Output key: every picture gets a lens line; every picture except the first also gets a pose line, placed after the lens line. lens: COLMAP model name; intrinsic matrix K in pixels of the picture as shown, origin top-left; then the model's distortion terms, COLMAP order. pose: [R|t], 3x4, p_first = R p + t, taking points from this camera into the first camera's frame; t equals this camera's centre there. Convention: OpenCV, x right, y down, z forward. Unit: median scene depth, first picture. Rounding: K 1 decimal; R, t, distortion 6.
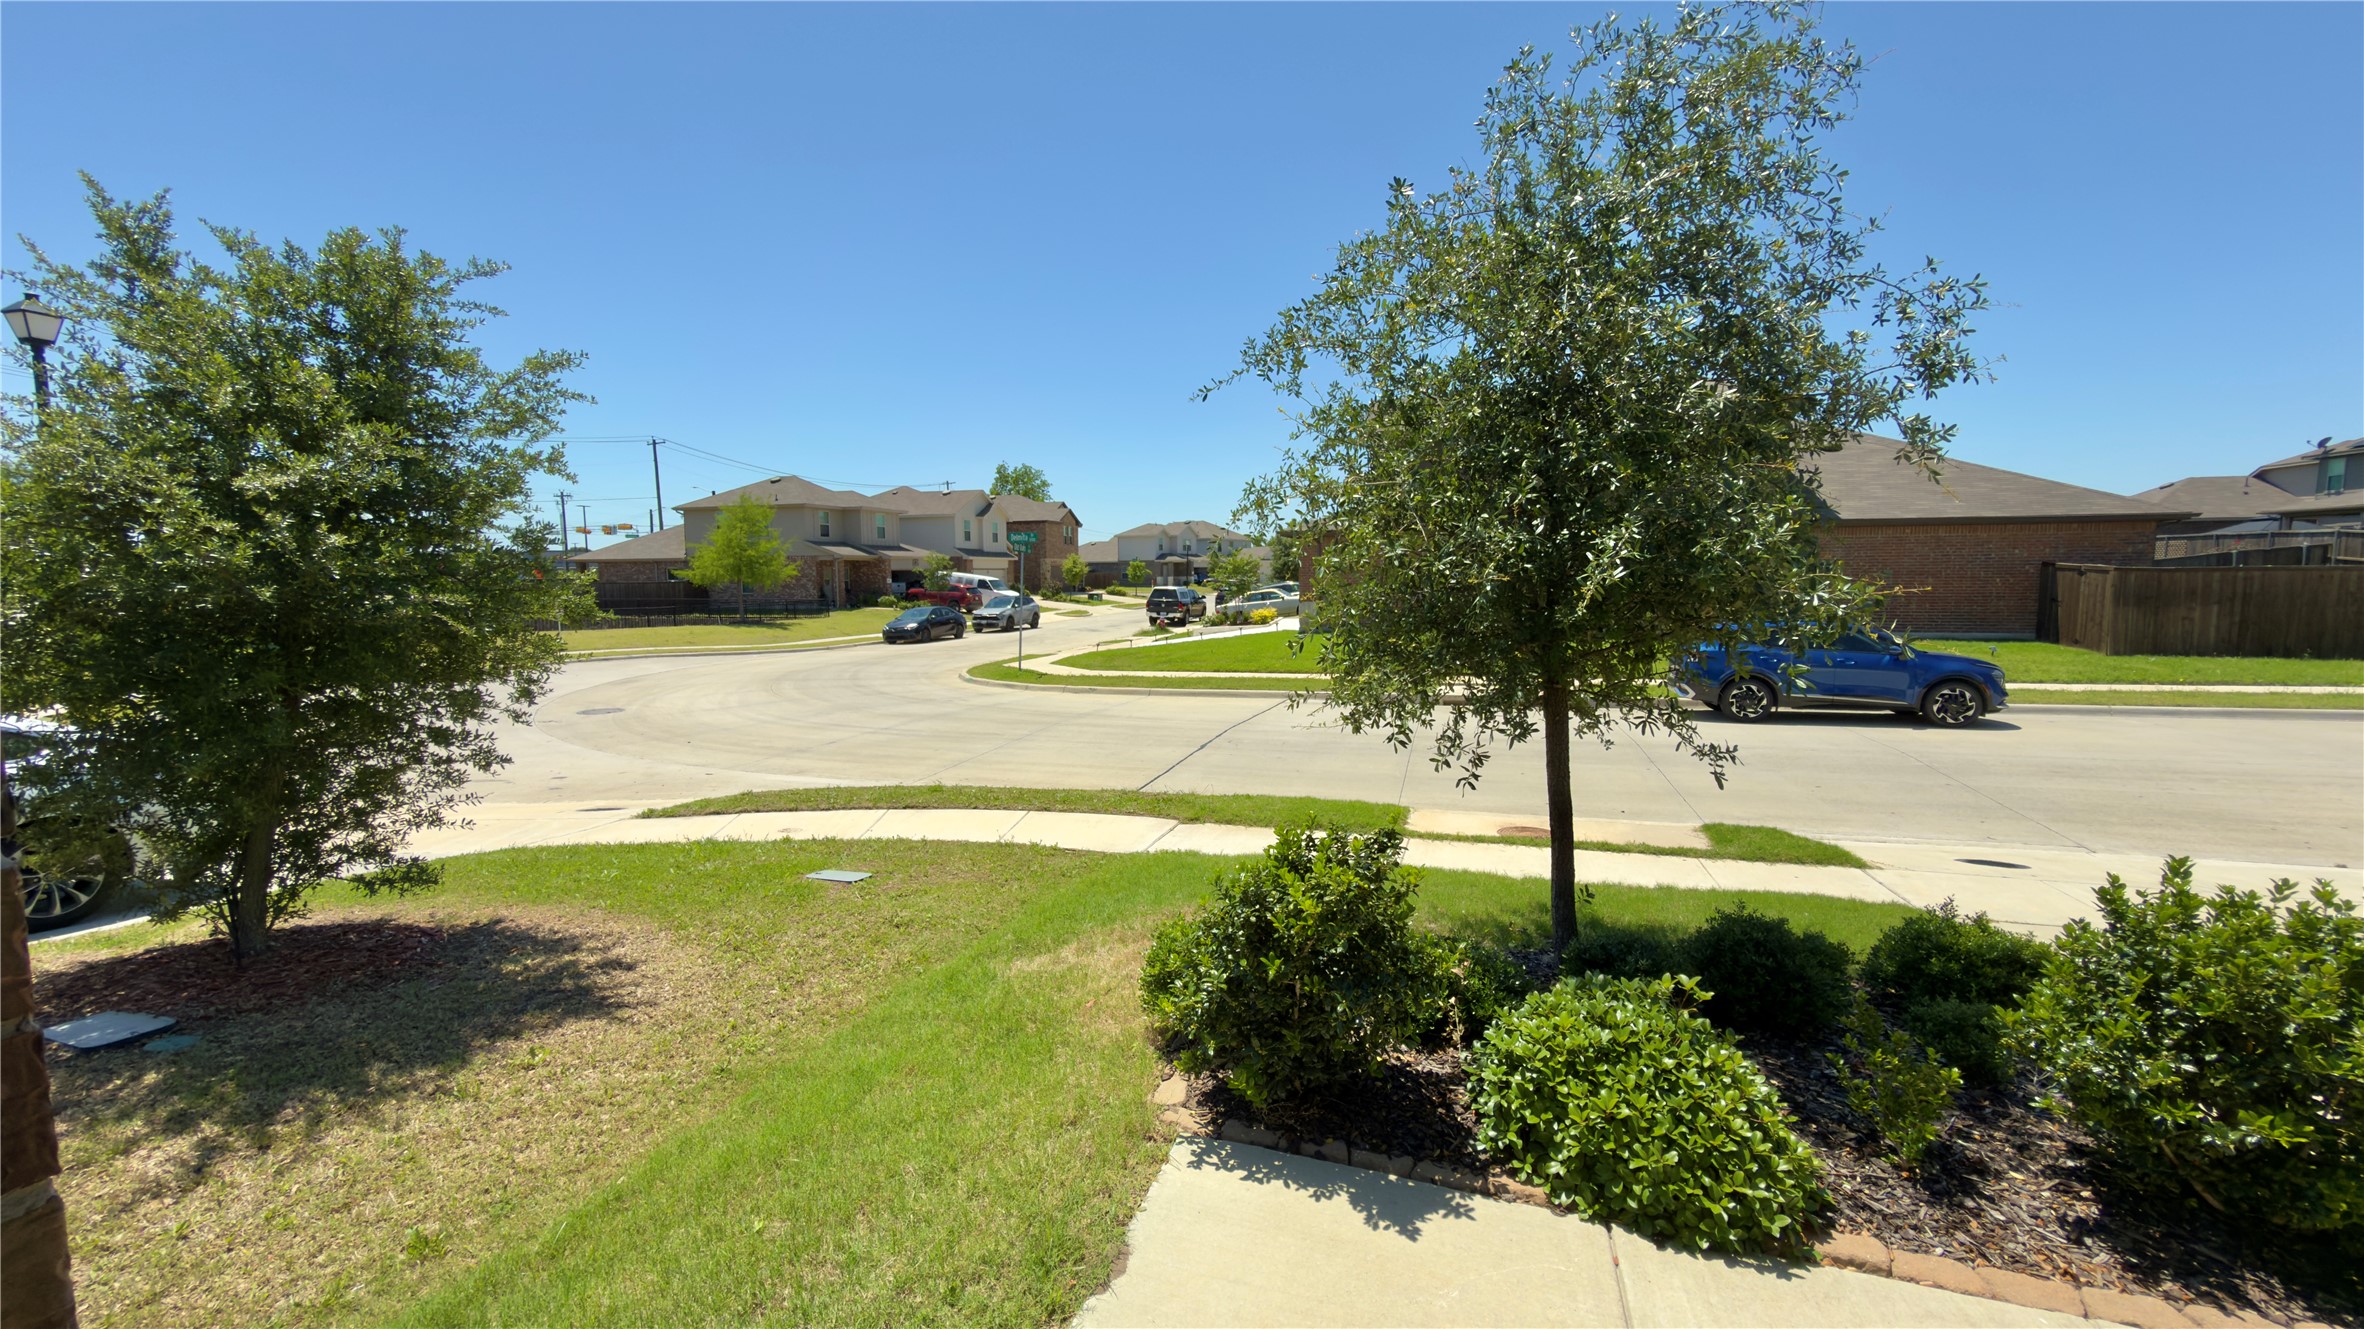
lens RADIAL K [[940.3, 0, 1183.4], [0, 940.3, 667.3], [0, 0, 1]] dist [-0.000286, 0.000441]
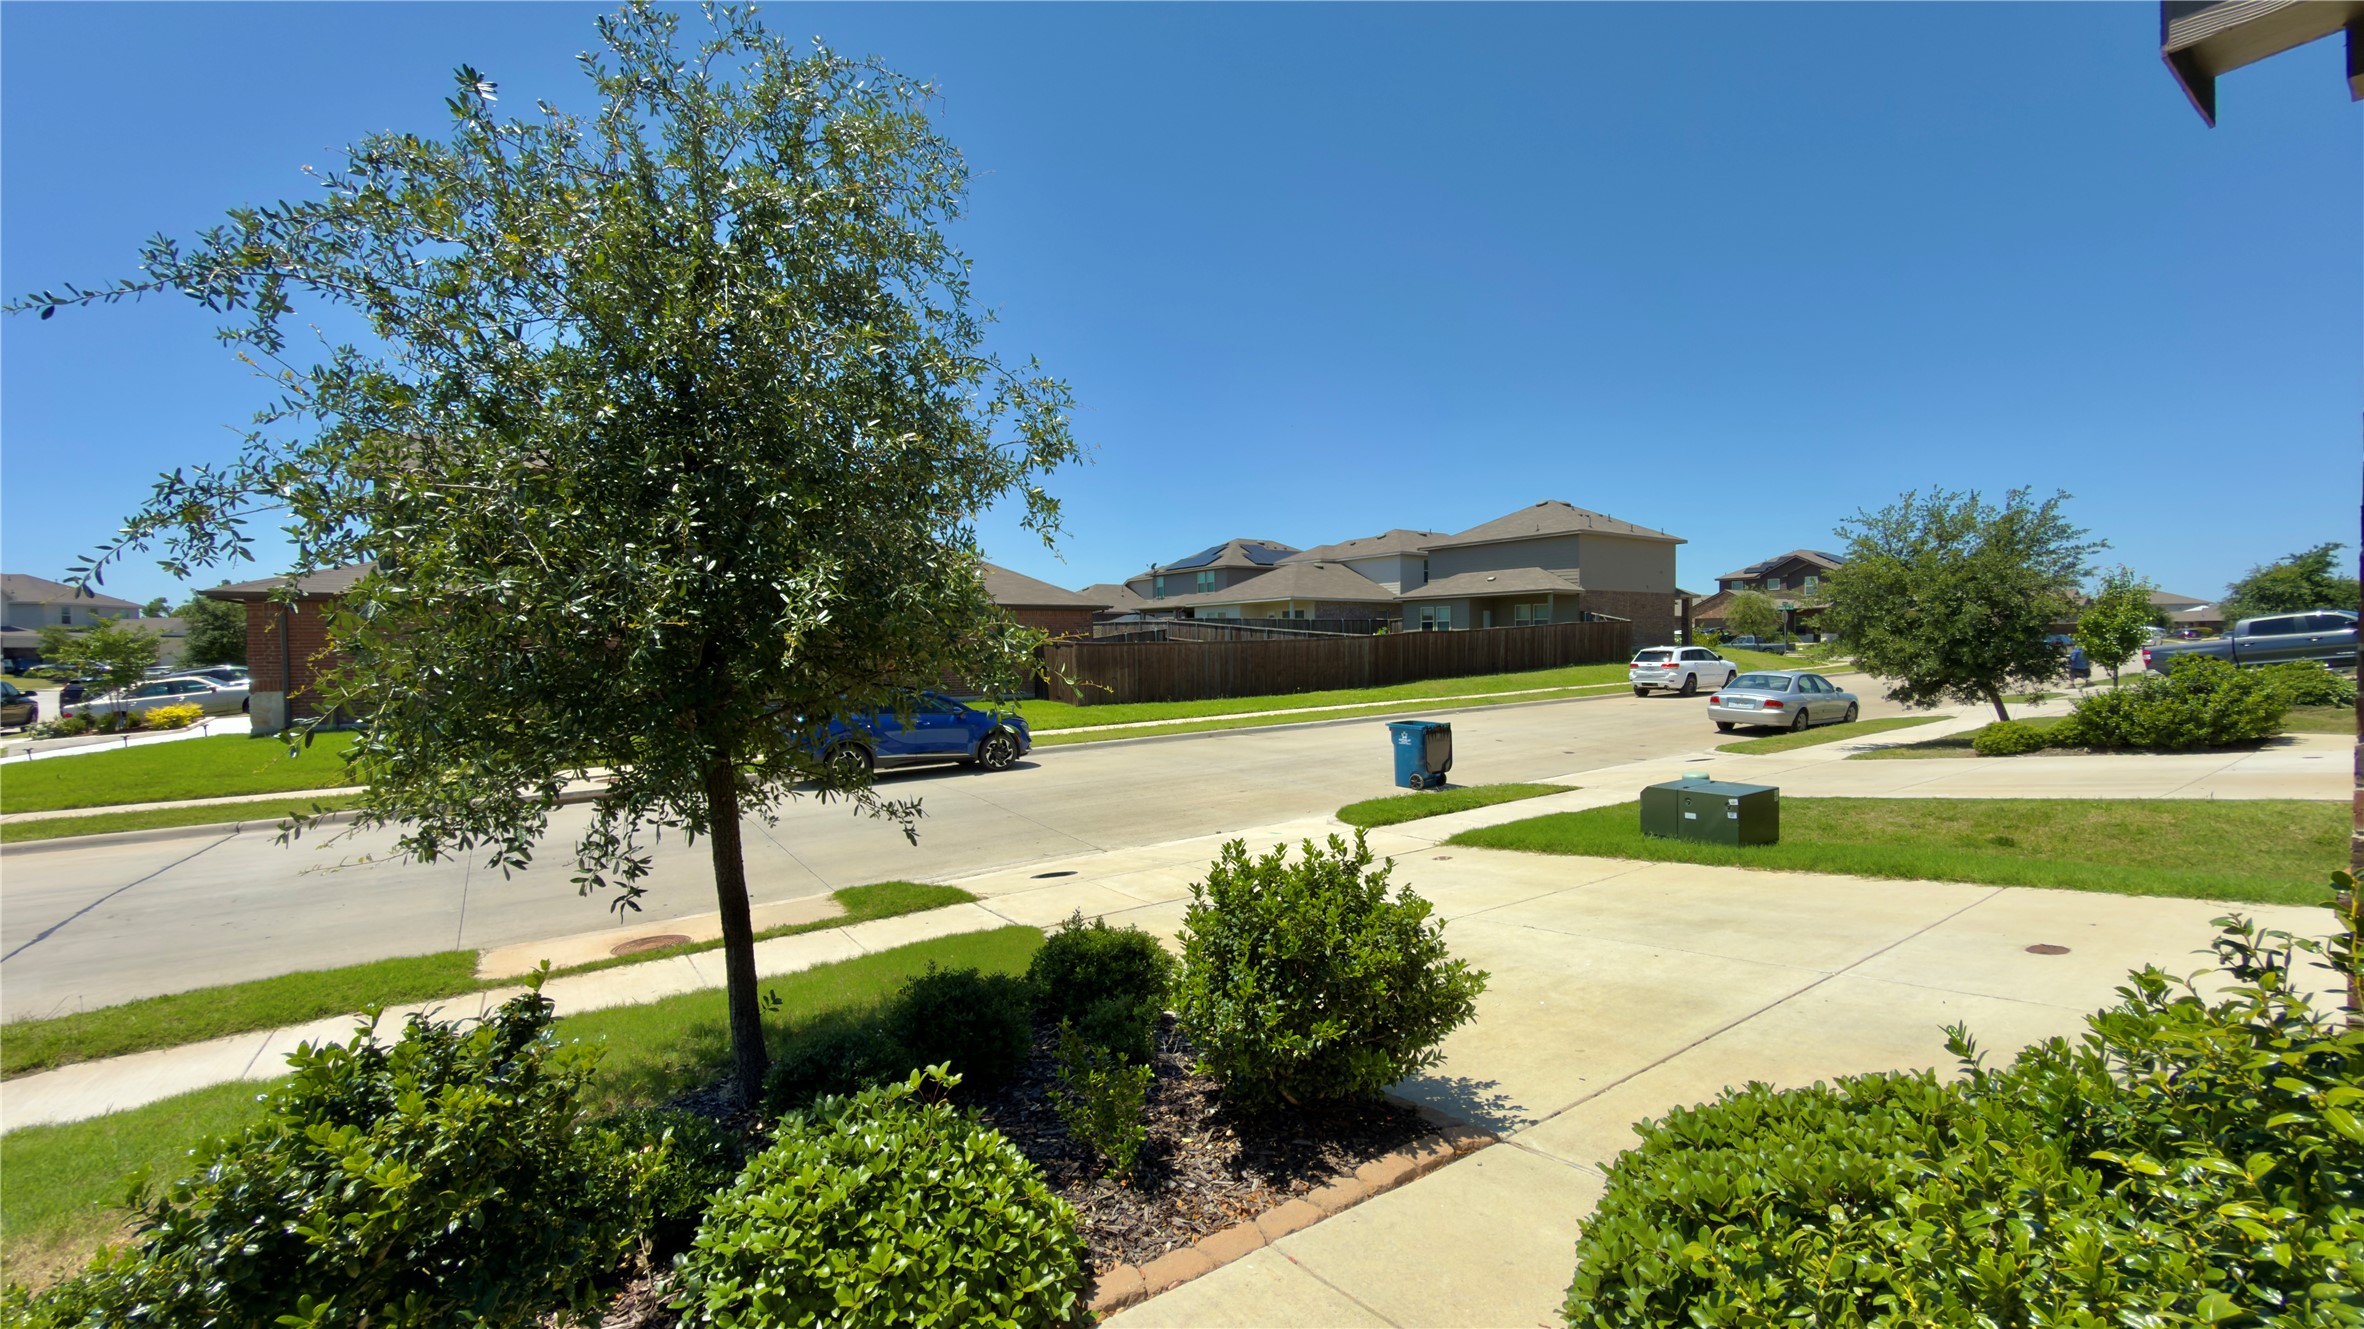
lens RADIAL K [[940.3, 0, 1183.4], [0, 940.3, 667.3], [0, 0, 1]] dist [-0.000286, 0.000441]
pose [[0.614454, -0.019172, 0.788719, -0.012421], [0.085721, 0.995409, -0.042585, 0.011014], [-0.784282, 0.093776, 0.613277, 0.214202]]
